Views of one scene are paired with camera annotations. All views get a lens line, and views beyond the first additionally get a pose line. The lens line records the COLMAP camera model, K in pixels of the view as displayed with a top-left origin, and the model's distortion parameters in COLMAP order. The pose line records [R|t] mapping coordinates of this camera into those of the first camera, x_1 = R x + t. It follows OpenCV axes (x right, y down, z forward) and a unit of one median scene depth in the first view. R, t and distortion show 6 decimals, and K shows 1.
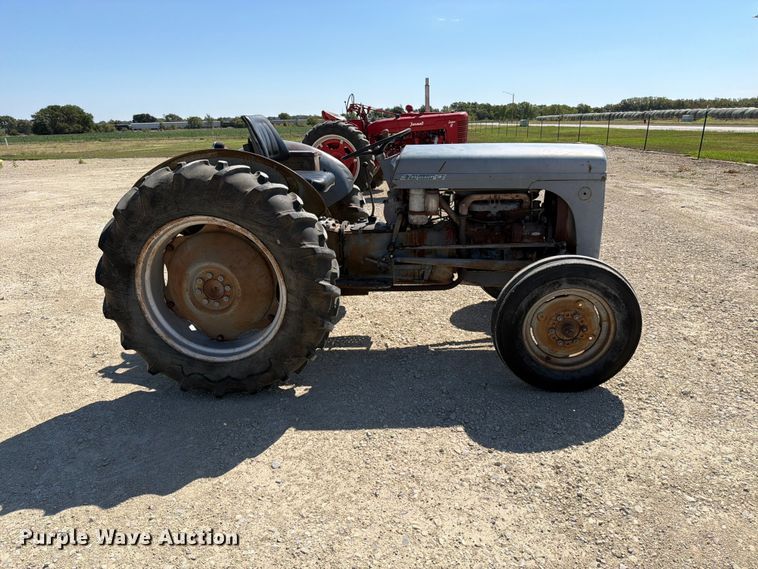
lens RADIAL K [[538.8, 0, 380.2], [0, 538.8, 281.0], [0, 0, 1]] dist [0.048867, -0.063170]
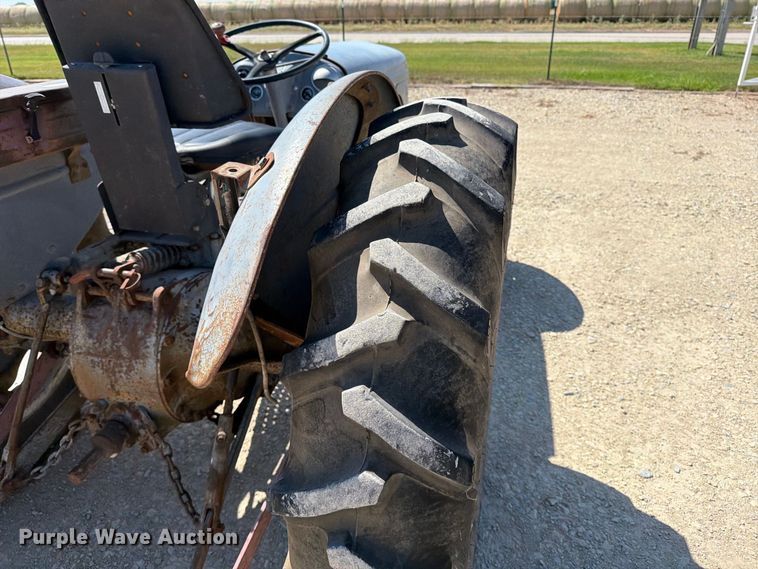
lens RADIAL K [[538.8, 0, 383.6], [0, 538.8, 287.2], [0, 0, 1]] dist [0.048867, -0.063170]
pose [[0.149412, -0.429624, 0.890561, -0.539436], [0.285655, 0.881022, 0.377097, -0.195132], [-0.946614, 0.198050, 0.254359, 0.721400]]
